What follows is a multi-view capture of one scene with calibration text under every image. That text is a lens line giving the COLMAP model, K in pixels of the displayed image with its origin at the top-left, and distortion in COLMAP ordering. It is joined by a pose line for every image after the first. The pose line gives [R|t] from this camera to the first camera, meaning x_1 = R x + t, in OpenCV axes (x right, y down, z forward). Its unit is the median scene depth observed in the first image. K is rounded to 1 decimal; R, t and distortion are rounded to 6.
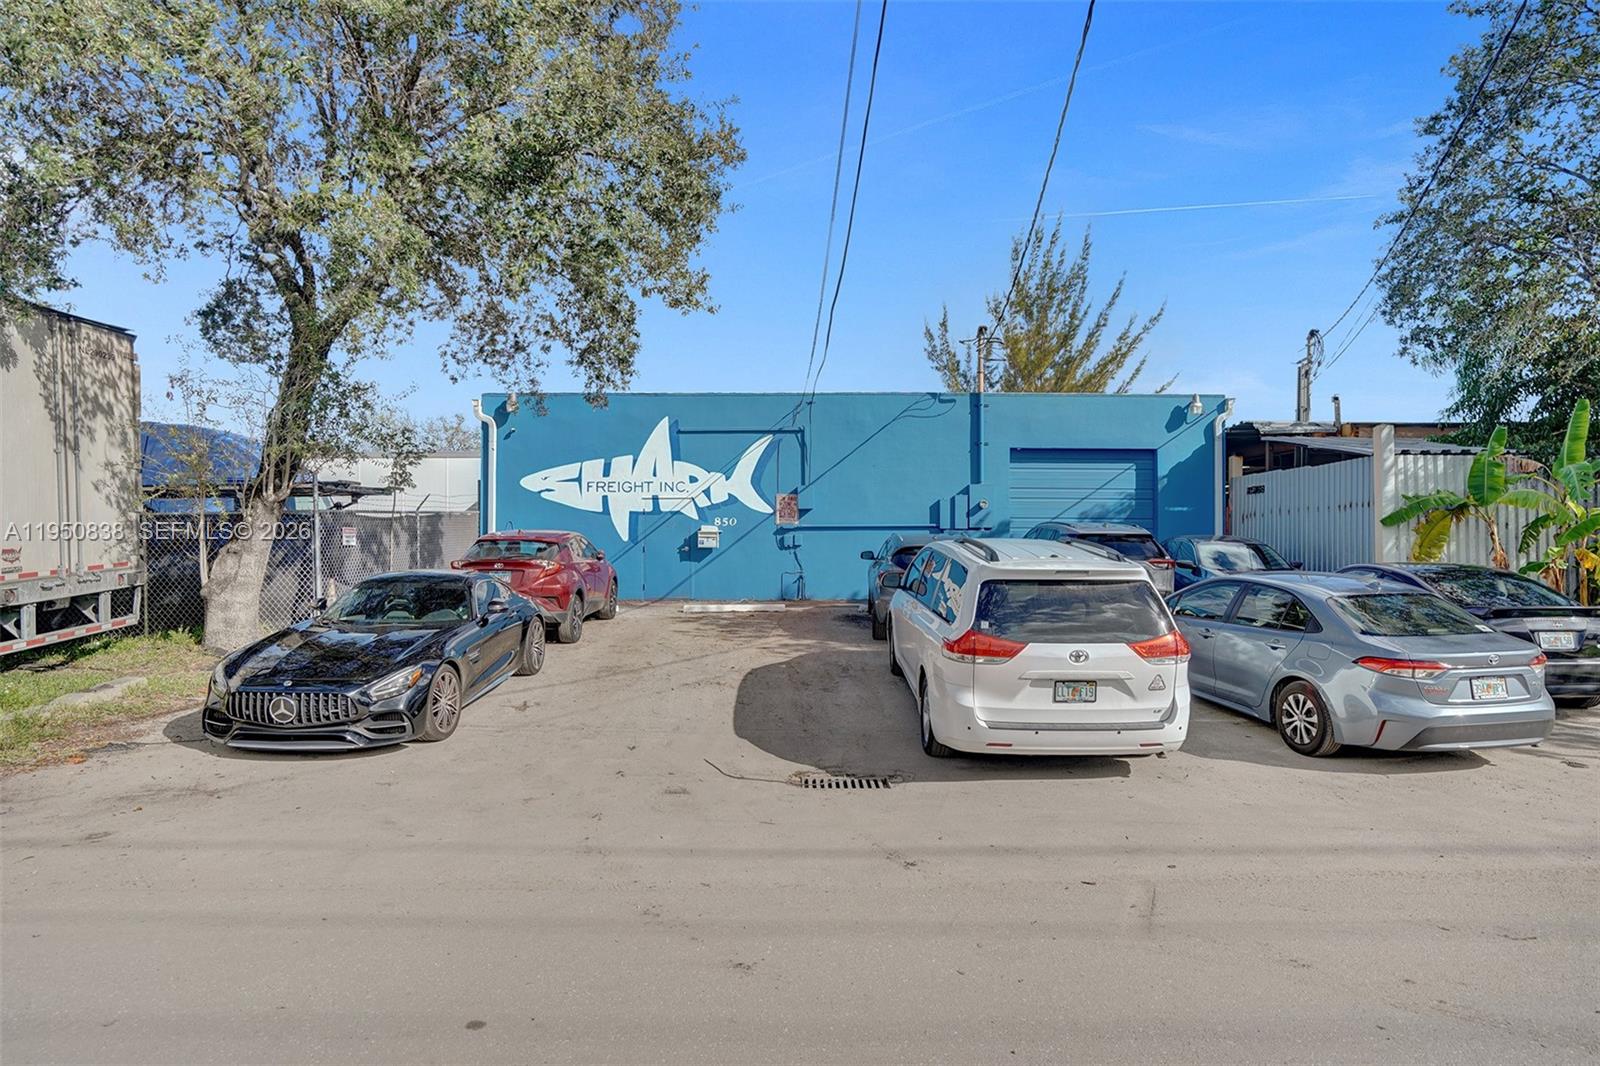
lens RADIAL K [[864.1, 0, 795.8], [0, 864.1, 558.6], [0, 0, 1]] dist [-0.050527, 0.037799]
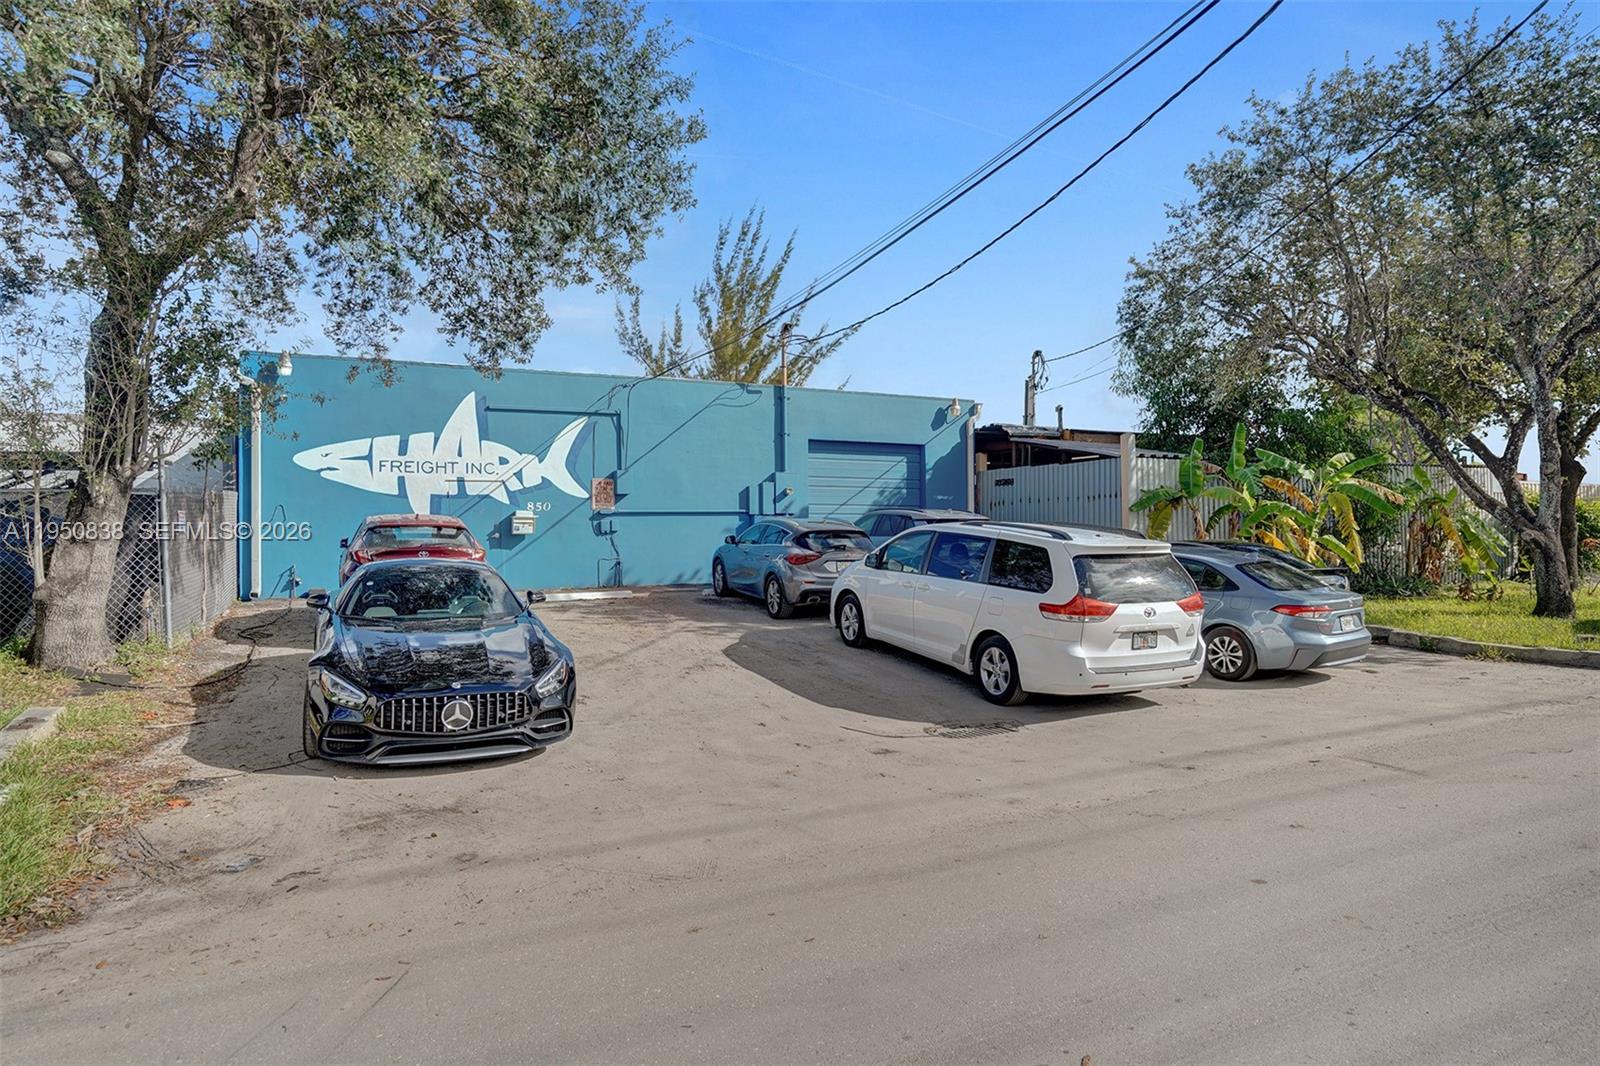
lens RADIAL K [[883.6, 0, 800.0], [0, 883.6, 533.0], [0, 0, 1]] dist [-0.064682, 0.071122]
pose [[0.909124, -0.006511, 0.416475, -0.256839], [0.012181, 0.999866, -0.010959, 0.000516], [-0.416347, 0.015036, 0.909081, 0.006243]]
